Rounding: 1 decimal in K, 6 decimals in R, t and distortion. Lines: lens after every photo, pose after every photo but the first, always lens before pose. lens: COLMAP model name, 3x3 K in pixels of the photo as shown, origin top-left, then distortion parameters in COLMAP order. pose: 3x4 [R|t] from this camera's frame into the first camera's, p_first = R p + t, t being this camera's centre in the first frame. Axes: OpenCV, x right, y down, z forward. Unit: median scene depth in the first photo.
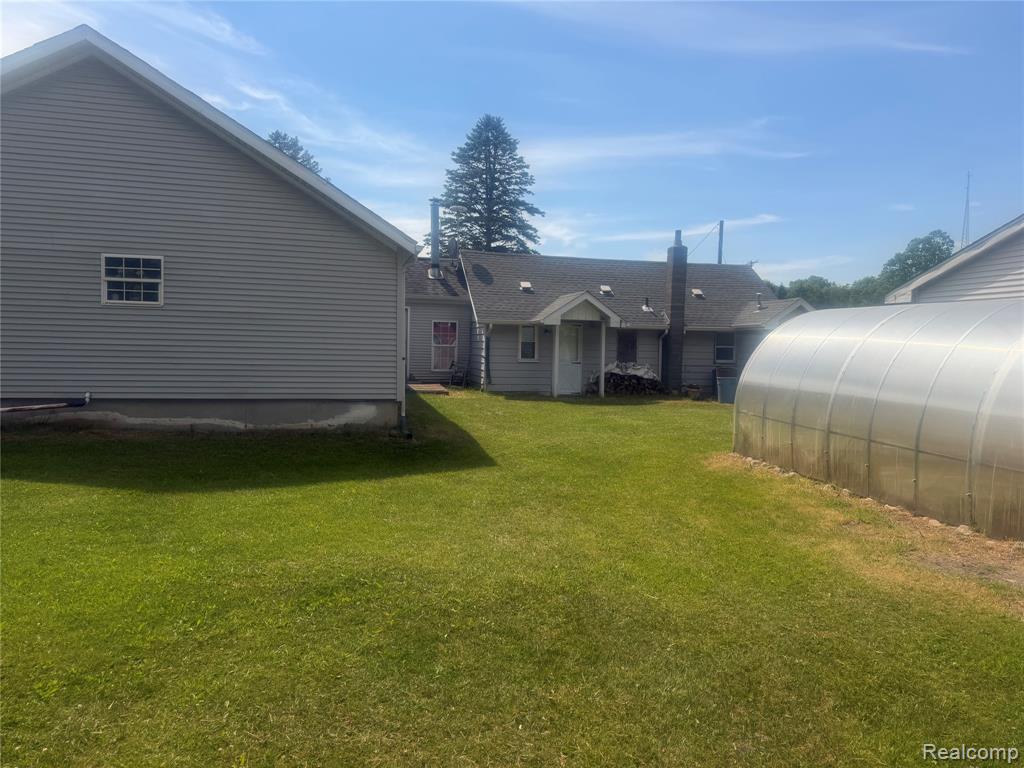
lens RADIAL K [[731.5, 0, 517.6], [0, 731.5, 385.4], [0, 0, 1]] dist [0.073937, -0.077306]
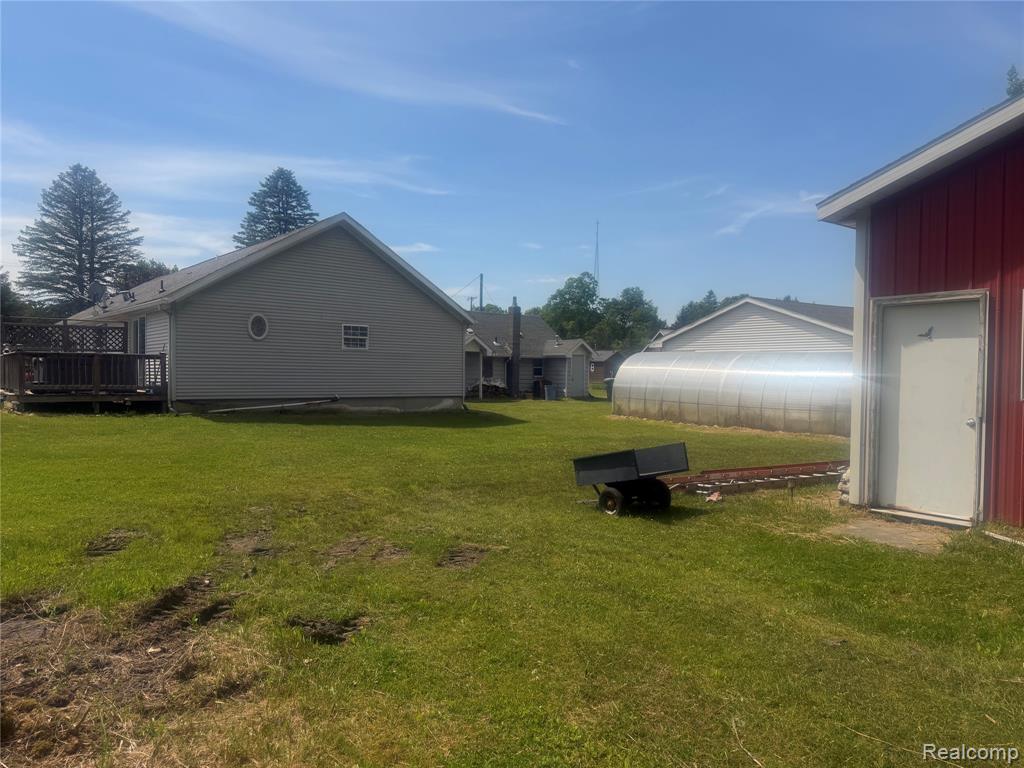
lens RADIAL K [[731.5, 0, 515.7], [0, 731.5, 391.0], [0, 0, 1]] dist [0.073937, -0.077306]
pose [[0.907147, -0.020233, 0.420327, -0.745380], [0.027834, 0.999541, -0.011959, 0.028907], [-0.419893, 0.022548, 0.907294, -0.744388]]
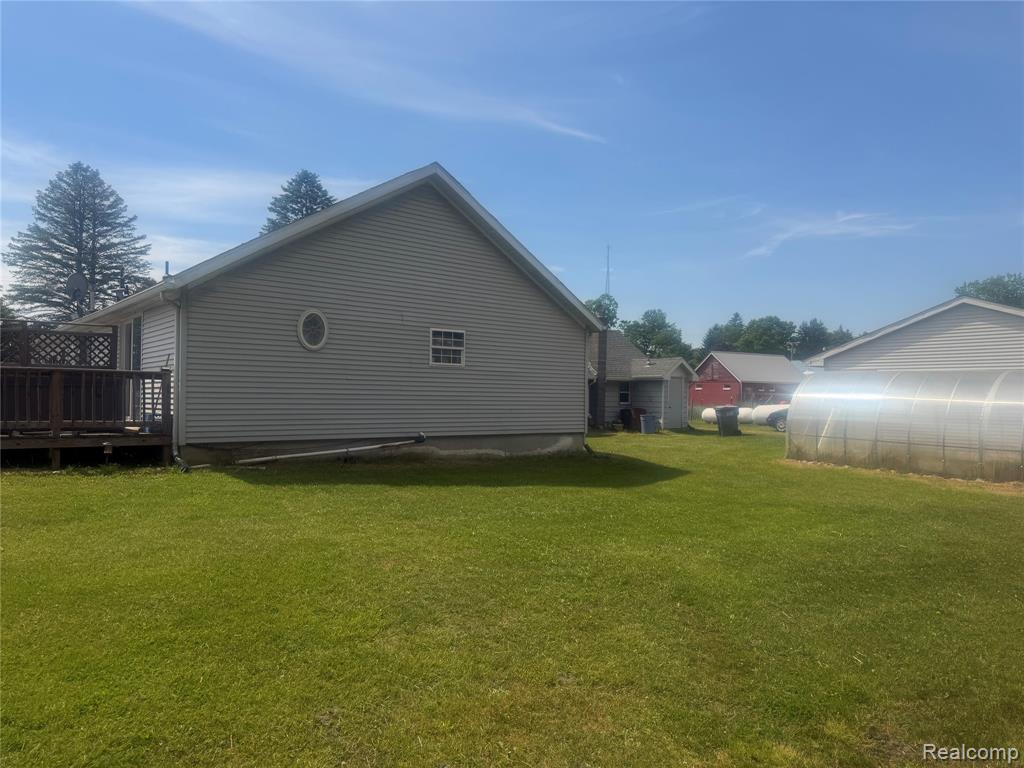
lens RADIAL K [[731.5, 0, 512.7], [0, 731.5, 392.6], [0, 0, 1]] dist [0.073937, -0.077306]
pose [[0.912390, -0.005566, 0.409285, -0.744951], [0.025785, 0.998703, -0.043900, 0.000910], [-0.408510, 0.050608, 0.911350, -0.201258]]
